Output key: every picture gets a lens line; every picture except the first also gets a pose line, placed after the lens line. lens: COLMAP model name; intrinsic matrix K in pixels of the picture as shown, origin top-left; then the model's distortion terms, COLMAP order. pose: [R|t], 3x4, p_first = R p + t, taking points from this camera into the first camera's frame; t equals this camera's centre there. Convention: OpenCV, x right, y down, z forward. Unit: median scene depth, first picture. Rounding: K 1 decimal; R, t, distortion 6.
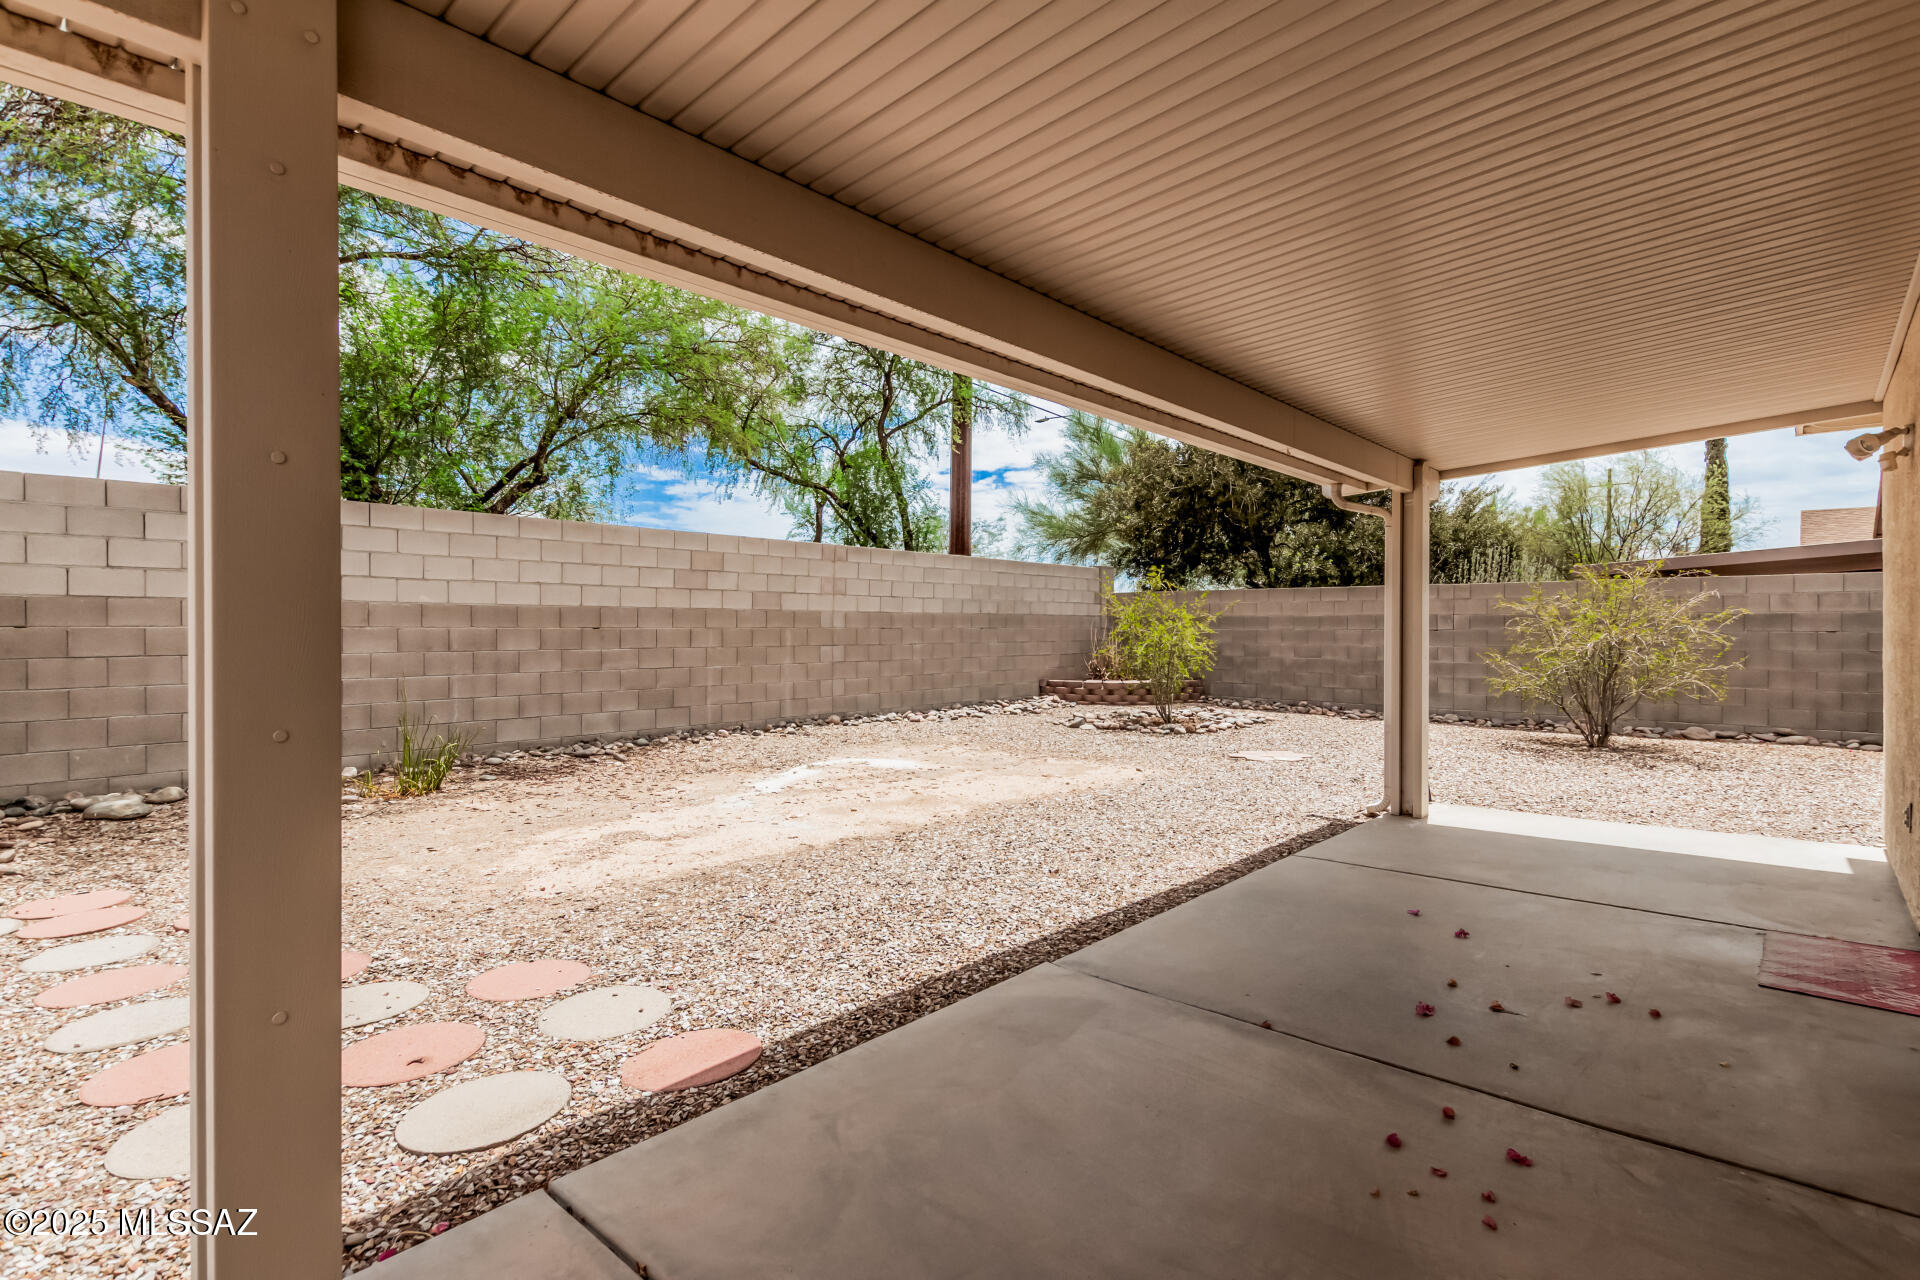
lens RADIAL K [[933.8, 0, 970.4], [0, 933.8, 639.9], [0, 0, 1]] dist [0.012386, -0.003692]
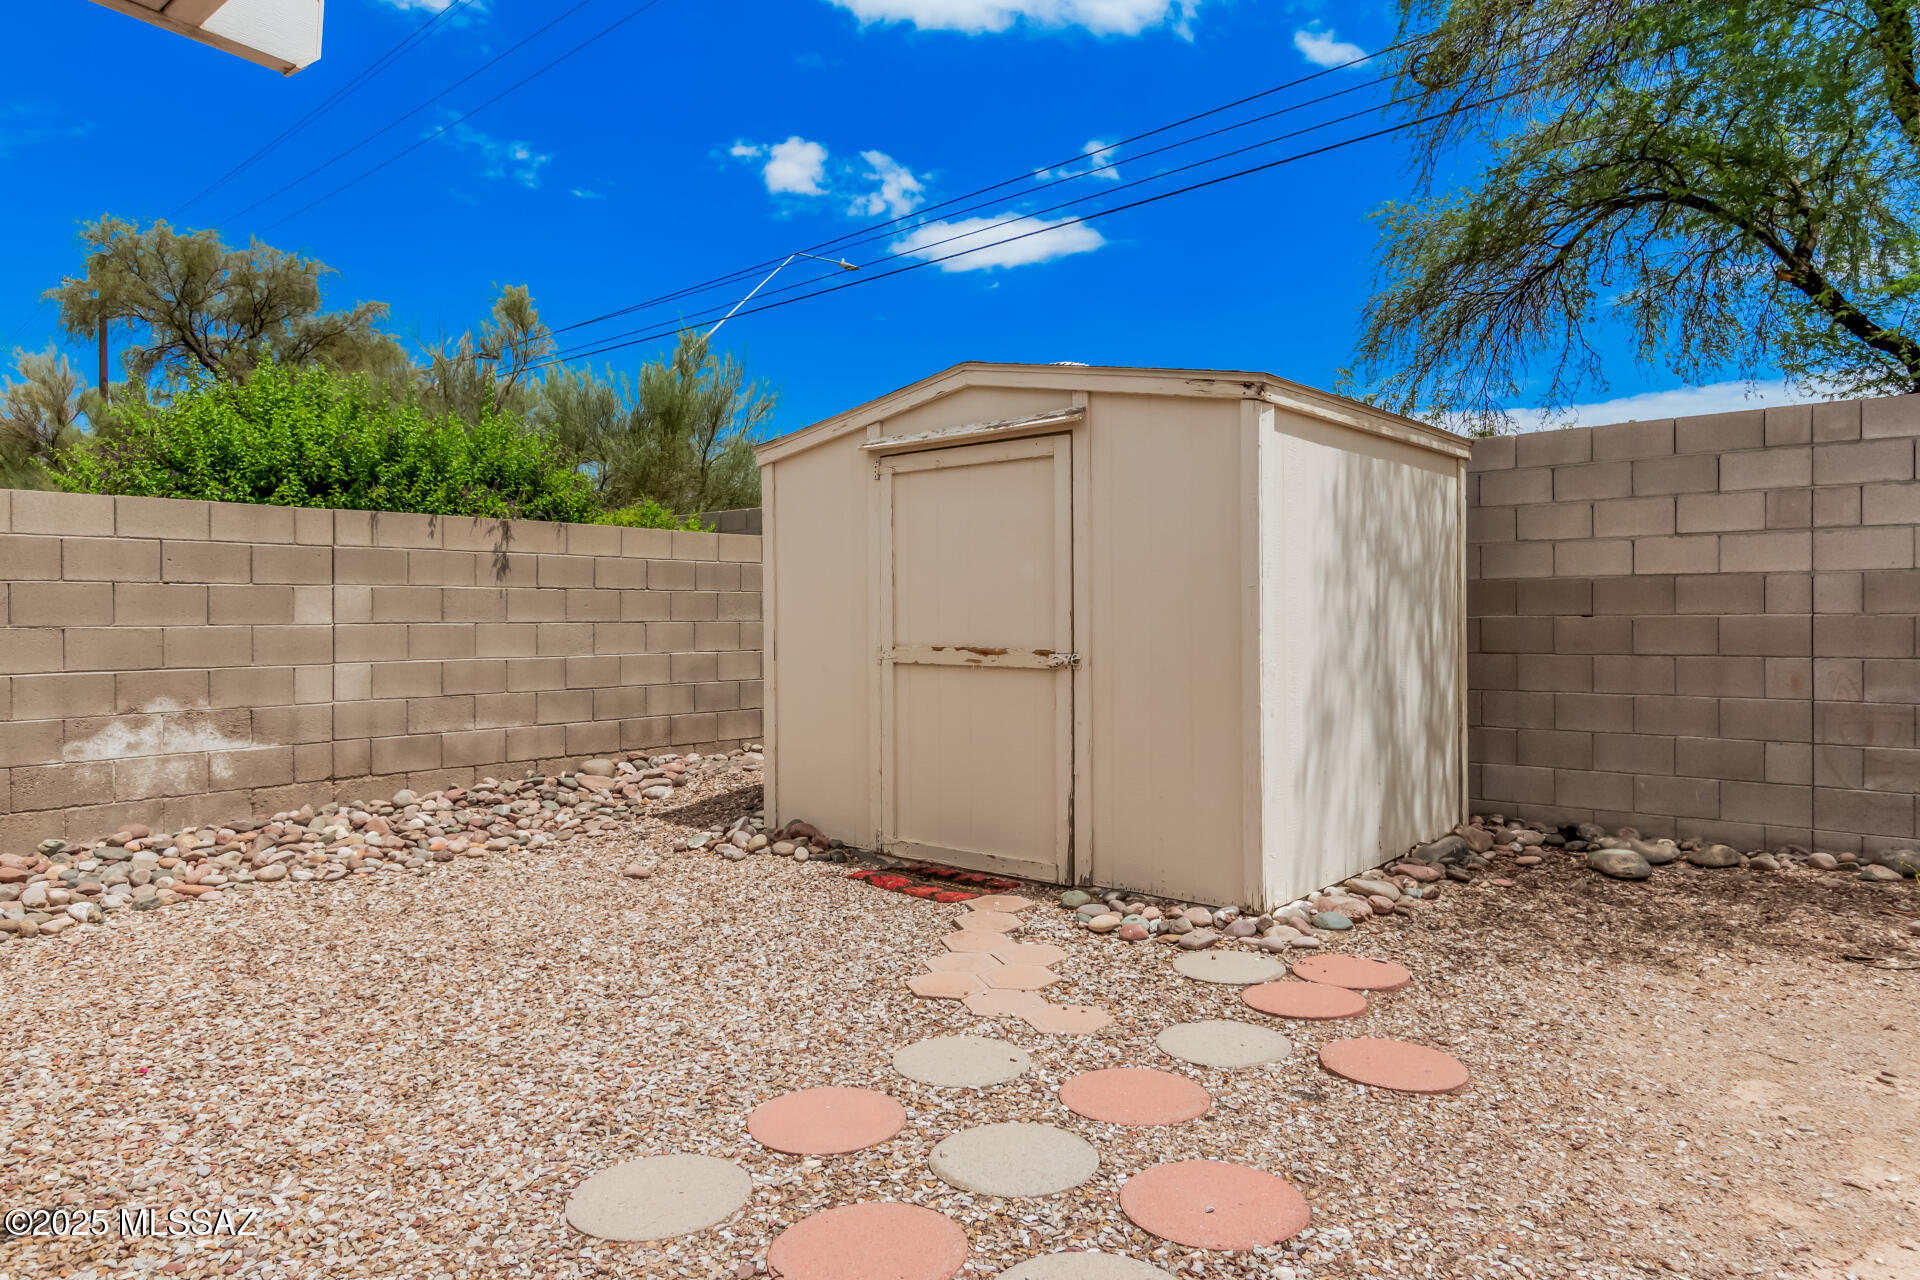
lens RADIAL K [[1197.6, 0, 971.4], [0, 1197.6, 631.9], [0, 0, 1]] dist [-0.001653, 0.000053]
pose [[0.025107, 0.009491, -0.999640, 0.019368], [-0.006757, 0.999934, 0.009324, -0.005861], [0.999662, 0.006521, 0.025170, 0.427874]]
